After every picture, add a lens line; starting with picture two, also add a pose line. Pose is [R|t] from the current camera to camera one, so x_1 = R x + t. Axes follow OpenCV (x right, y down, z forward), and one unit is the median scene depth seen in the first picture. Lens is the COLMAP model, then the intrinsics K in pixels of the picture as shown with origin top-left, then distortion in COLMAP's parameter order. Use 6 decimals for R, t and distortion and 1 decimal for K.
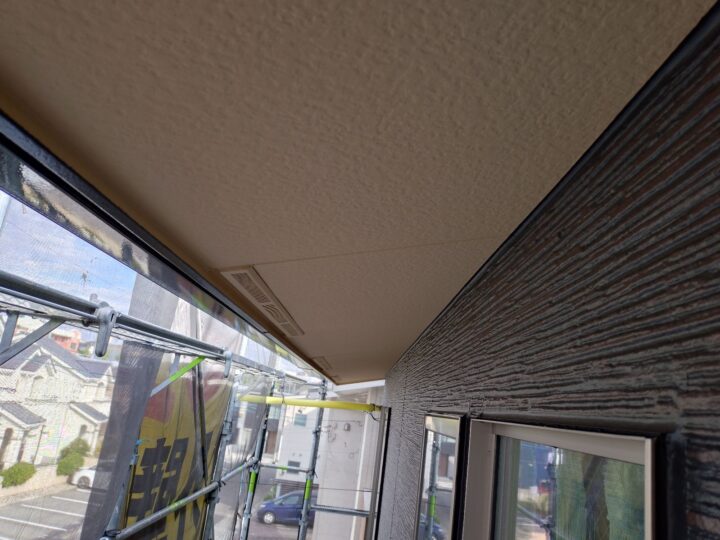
lens RADIAL K [[545.7, 0, 360.0], [0, 545.7, 270.0], [0, 0, 1]] dist [-0.006600, -0.001260]
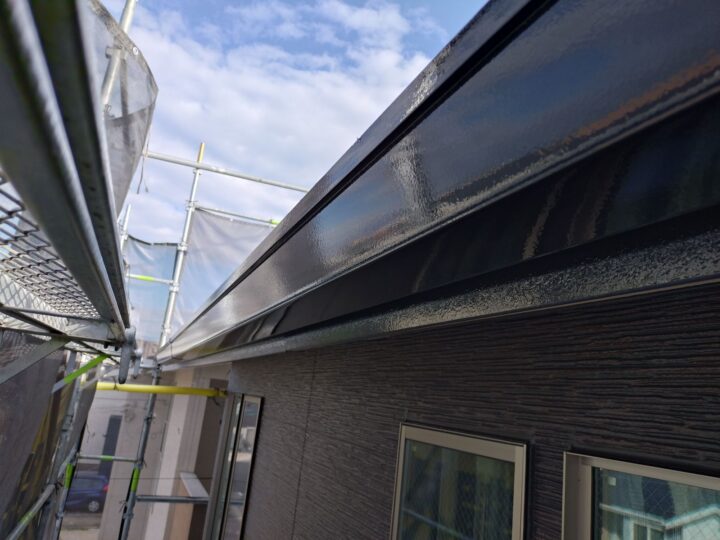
lens RADIAL K [[545.7, 0, 360.0], [0, 545.7, 270.0], [0, 0, 1]] dist [-0.006600, -0.001260]
pose [[0.927823, 0.066154, 0.367109, -0.237973], [-0.084427, 0.995852, 0.033924, -0.037375], [-0.363342, -0.062470, 0.929559, 0.058859]]
